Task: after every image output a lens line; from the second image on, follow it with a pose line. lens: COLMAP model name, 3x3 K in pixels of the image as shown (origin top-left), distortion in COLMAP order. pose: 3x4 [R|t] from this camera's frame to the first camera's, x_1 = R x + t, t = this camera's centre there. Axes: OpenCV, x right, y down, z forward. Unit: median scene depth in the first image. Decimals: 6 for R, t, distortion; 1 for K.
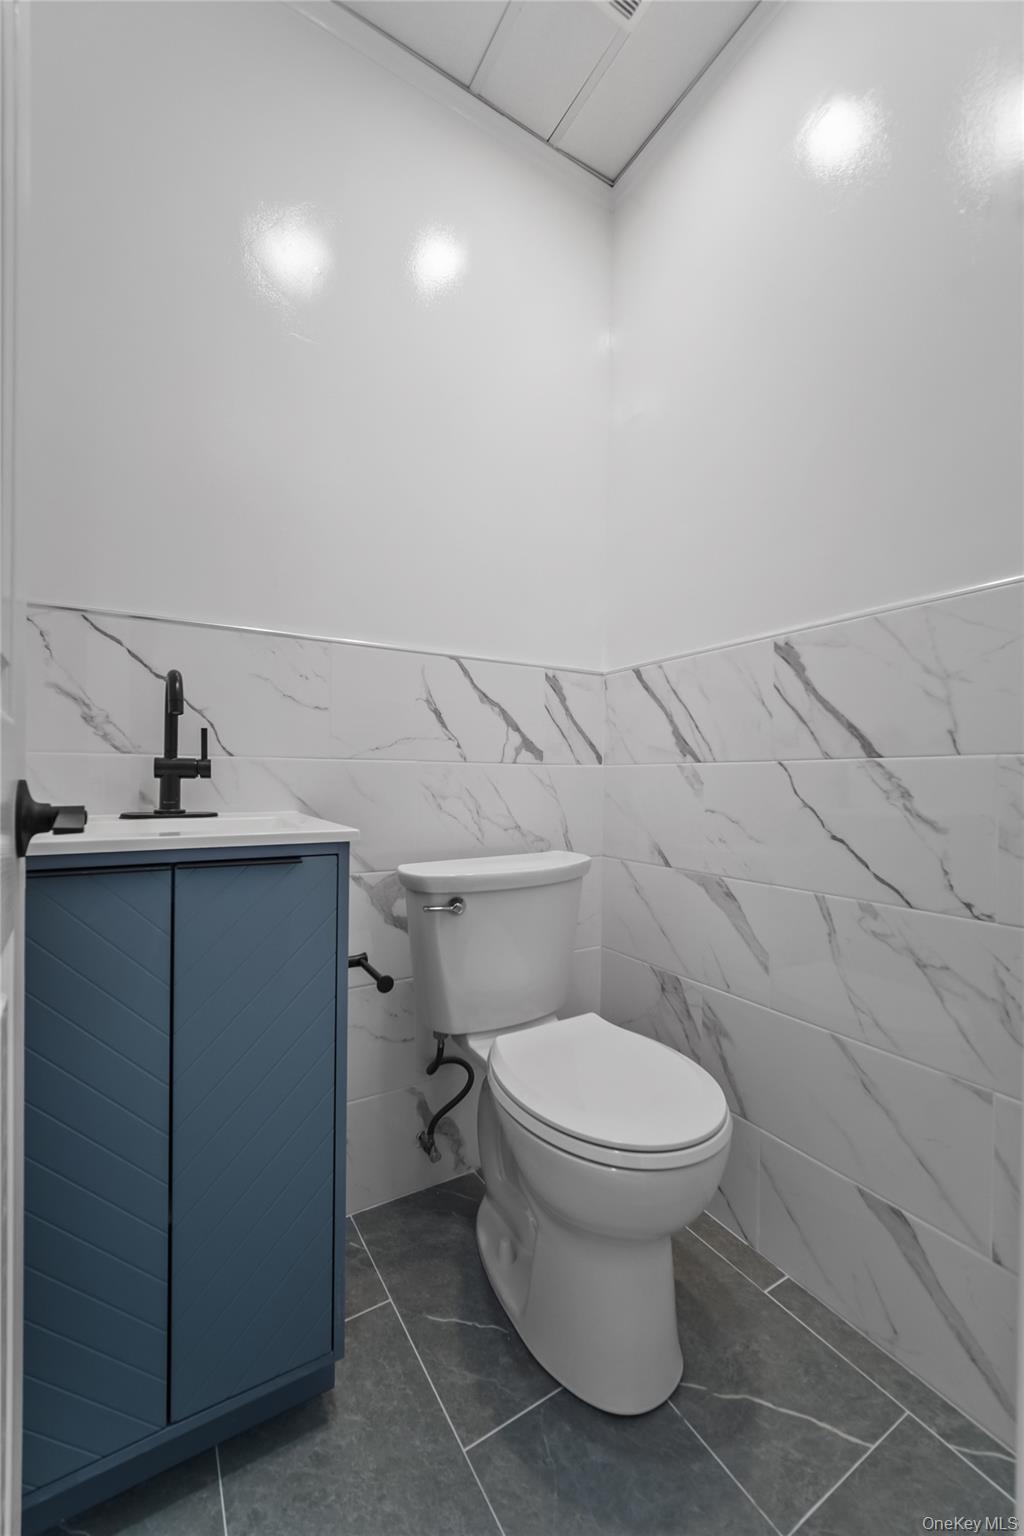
lens RADIAL K [[606.7, 0, 501.3], [0, 606.7, 775.2], [0, 0, 1]] dist [-0.003375, 0.001538]
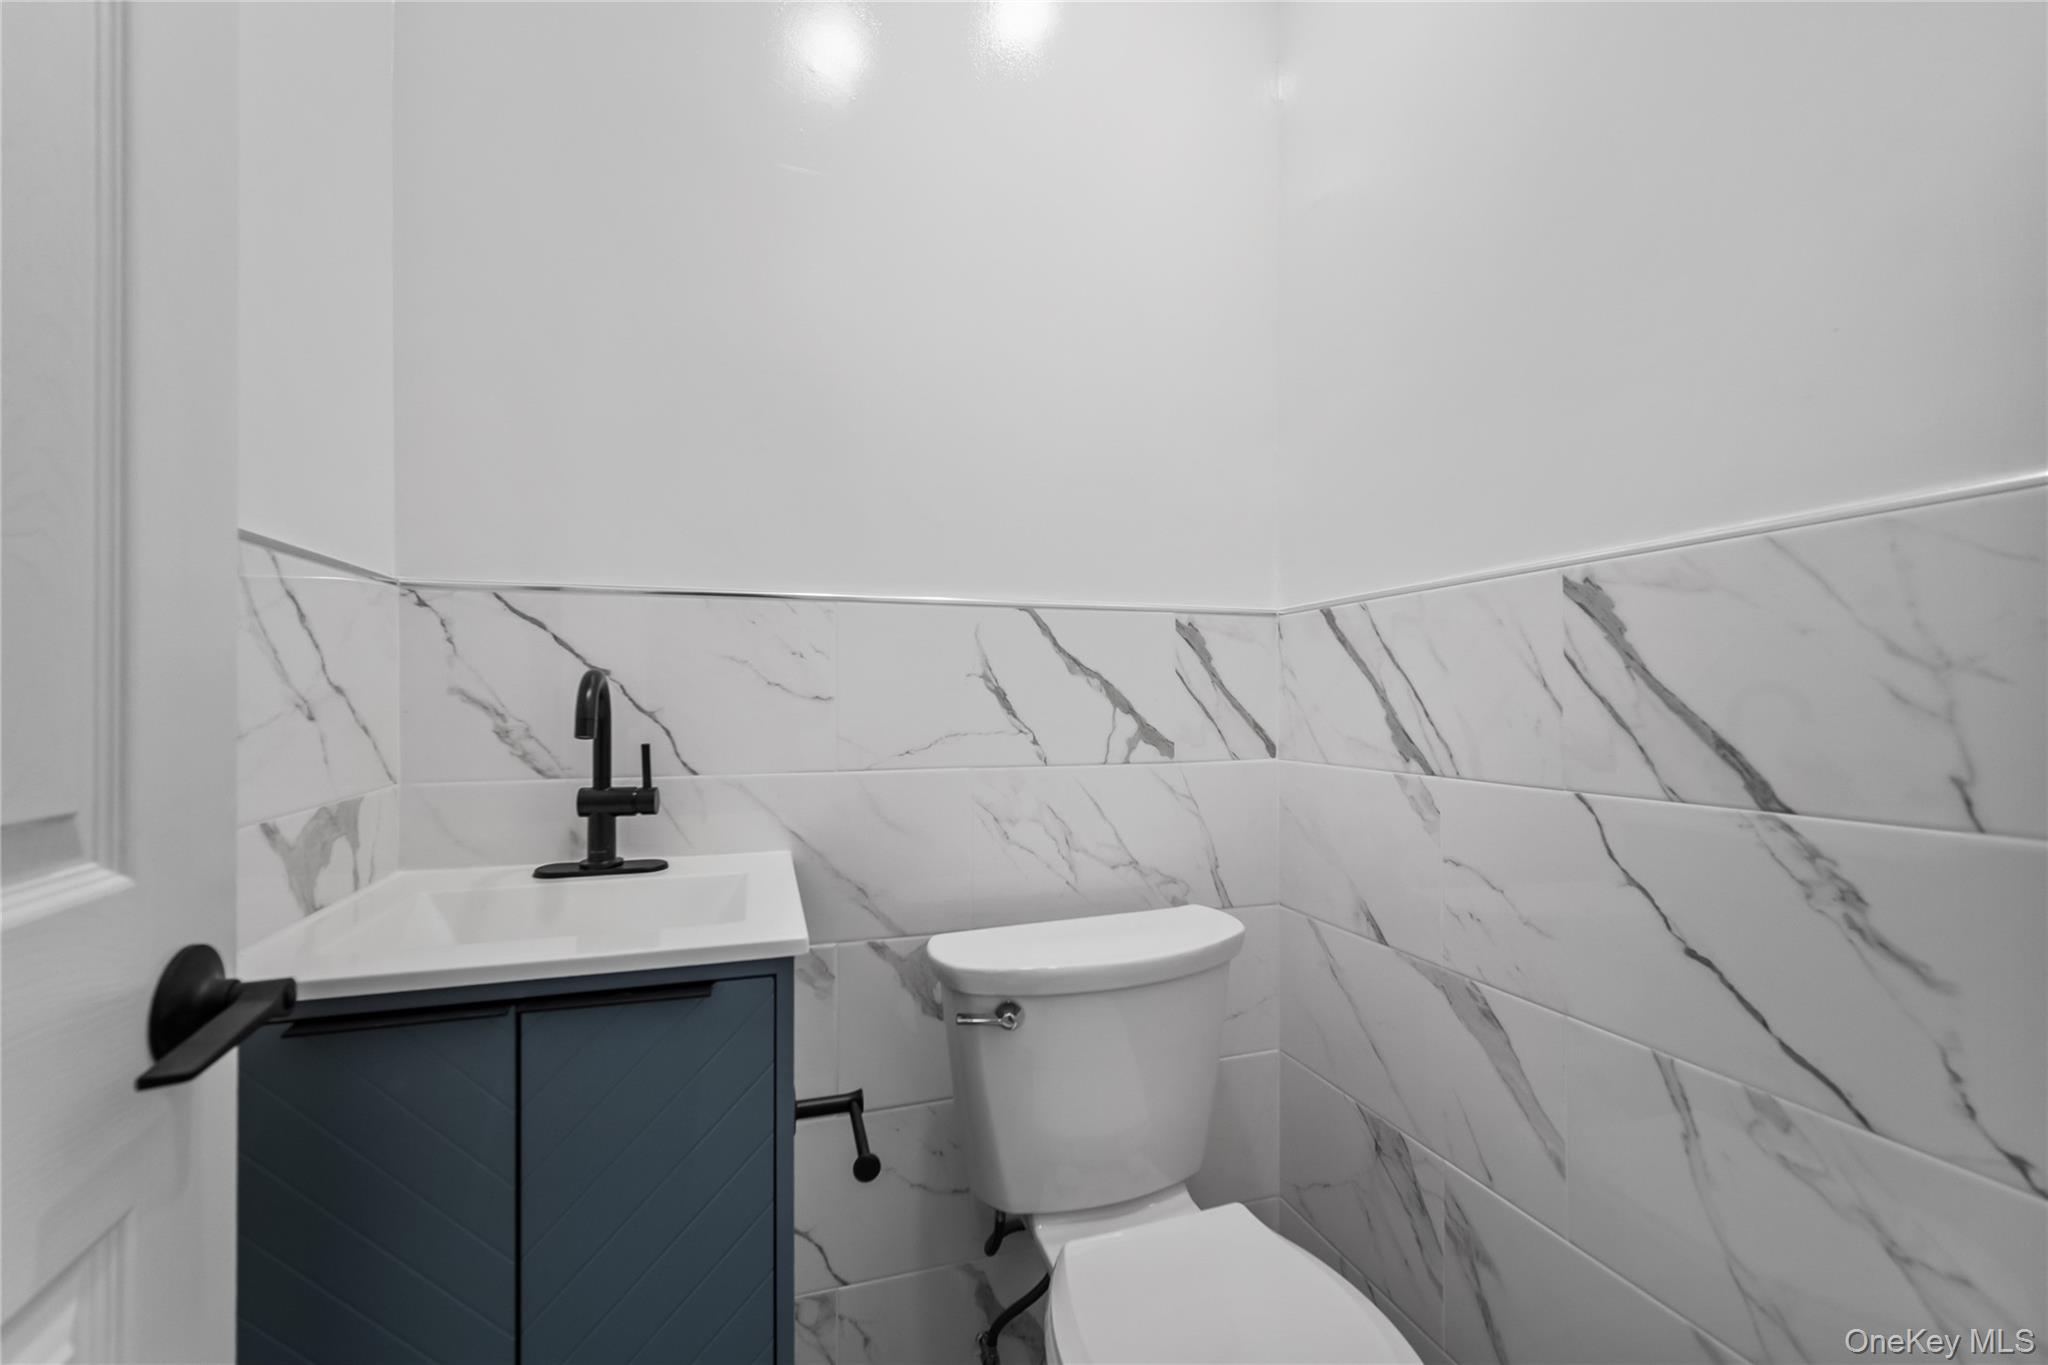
lens RADIAL K [[808.9, 0, 1021.5], [0, 808.9, 676.5], [0, 0, 1]] dist [-0.003375, 0.001538]
pose [[0.974162, -0.016004, -0.225283, 0.132705], [0.013094, 0.999811, -0.014404, -0.124298], [0.225471, 0.011082, 0.974187, 0.168609]]
